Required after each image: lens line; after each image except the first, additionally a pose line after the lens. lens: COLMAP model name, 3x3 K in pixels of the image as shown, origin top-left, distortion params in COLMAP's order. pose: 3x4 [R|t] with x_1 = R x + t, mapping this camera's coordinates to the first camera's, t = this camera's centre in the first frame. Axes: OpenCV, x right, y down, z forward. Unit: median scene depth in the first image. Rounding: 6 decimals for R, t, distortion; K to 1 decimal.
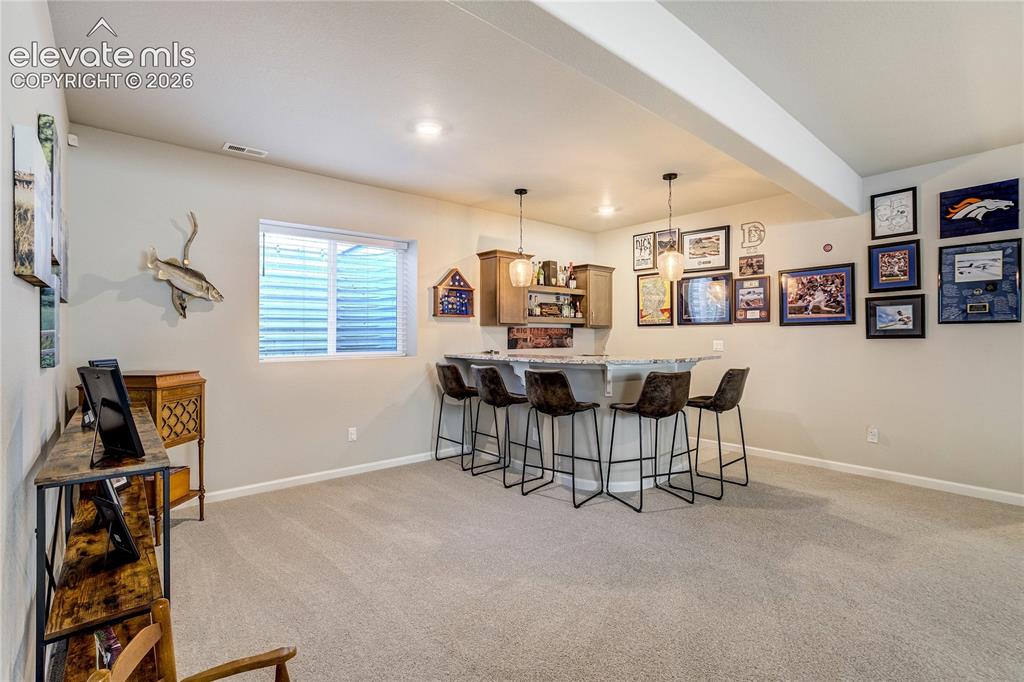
lens RADIAL K [[465.5, 0, 512.0], [0, 465.5, 341.0], [0, 0, 1]] dist [-0.079886, -0.000008]
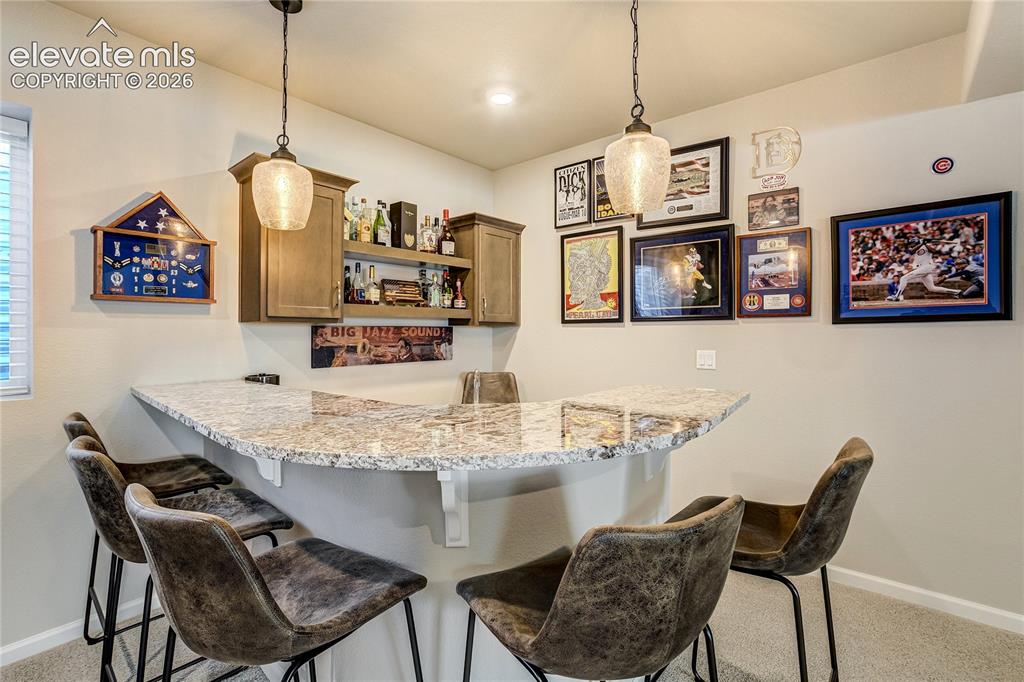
lens RADIAL K [[474.9, 0, 514.6], [0, 474.9, 331.8], [0, 0, 1]] dist [0.000194, 0.000117]
pose [[0.987695, 0.000168, 0.156389, 0.134753], [0.001531, 0.999941, -0.010744, -0.016928], [-0.156382, 0.010851, 0.987637, 0.471939]]
